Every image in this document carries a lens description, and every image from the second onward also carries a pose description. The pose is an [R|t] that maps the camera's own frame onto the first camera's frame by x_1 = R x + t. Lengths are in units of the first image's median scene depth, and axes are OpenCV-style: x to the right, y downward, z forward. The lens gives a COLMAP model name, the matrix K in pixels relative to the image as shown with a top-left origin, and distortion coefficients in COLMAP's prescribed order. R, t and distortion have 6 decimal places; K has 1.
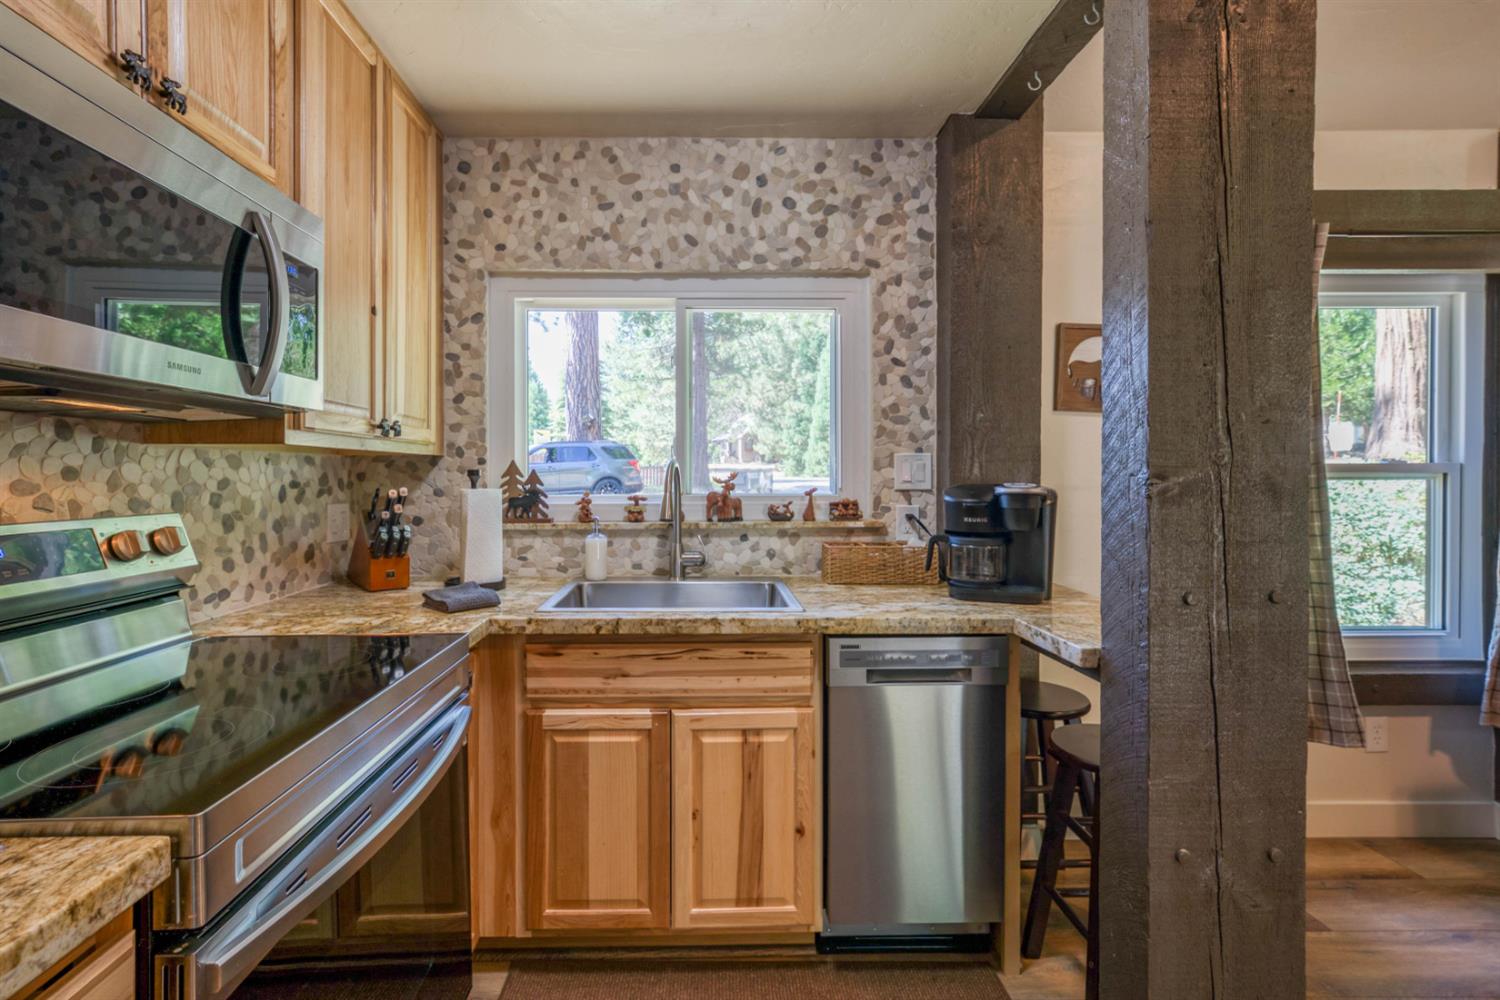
lens RADIAL K [[664.1, 0, 750.6], [0, 664.1, 484.6], [0, 0, 1]] dist [0.004278, 0.000643]
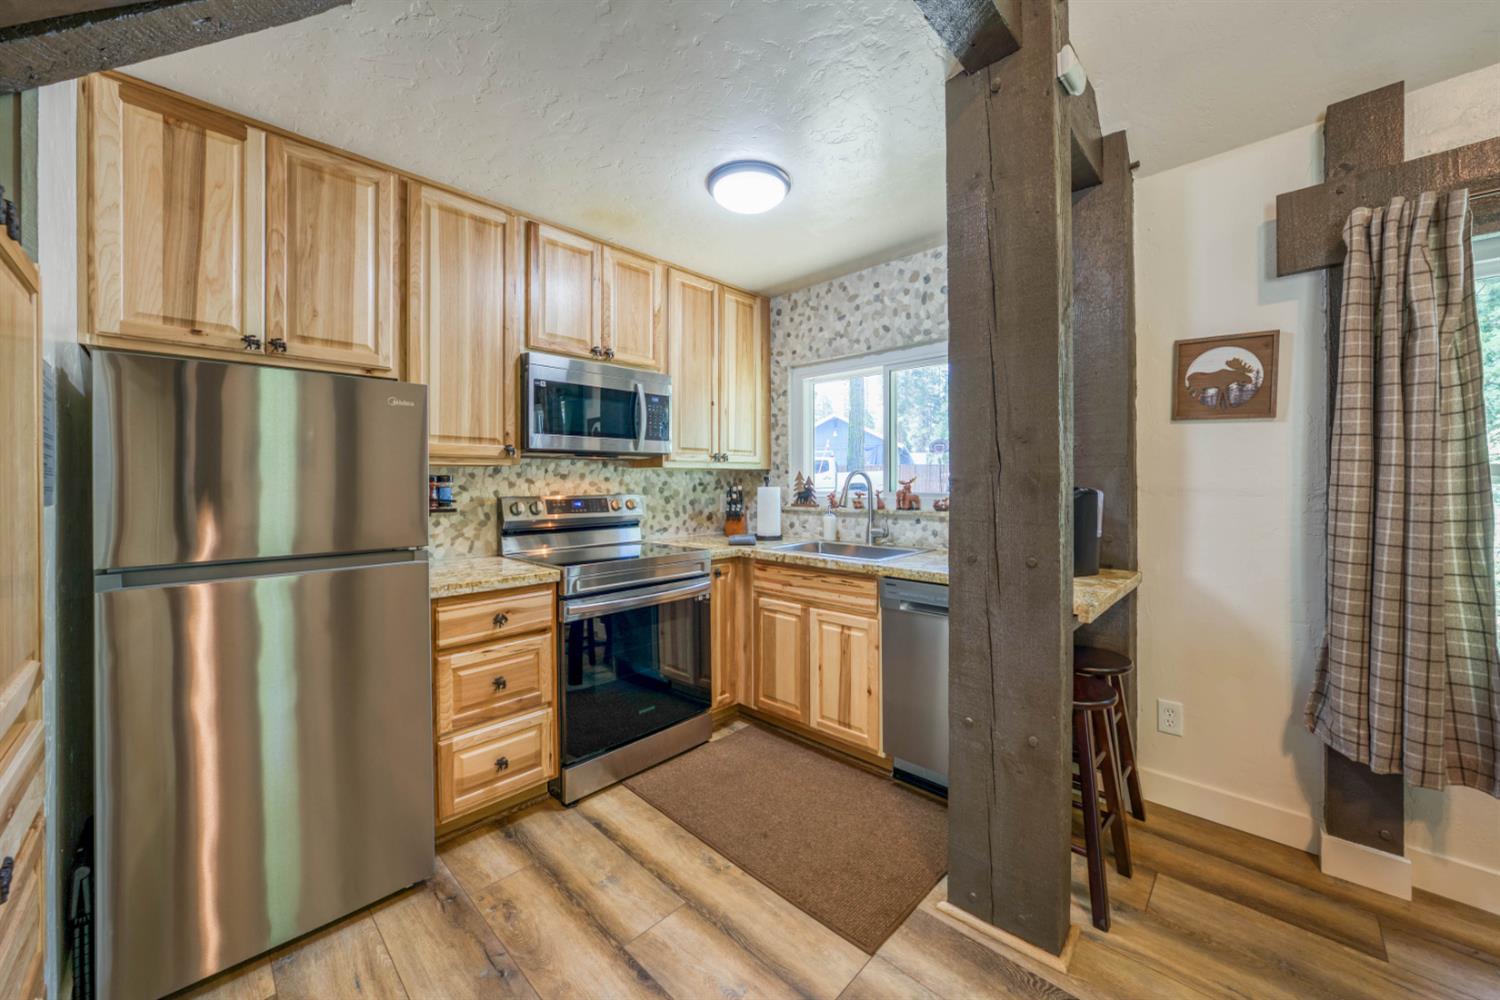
lens RADIAL K [[549.7, 0, 747.8], [0, 549.7, 489.9], [0, 0, 1]] dist [-0.001915, -0.000306]
pose [[0.711849, 0.011229, -0.702243, 0.597369], [-0.008054, 0.999937, 0.007825, 0.003031], [0.702286, 0.000086, 0.711895, -0.146326]]
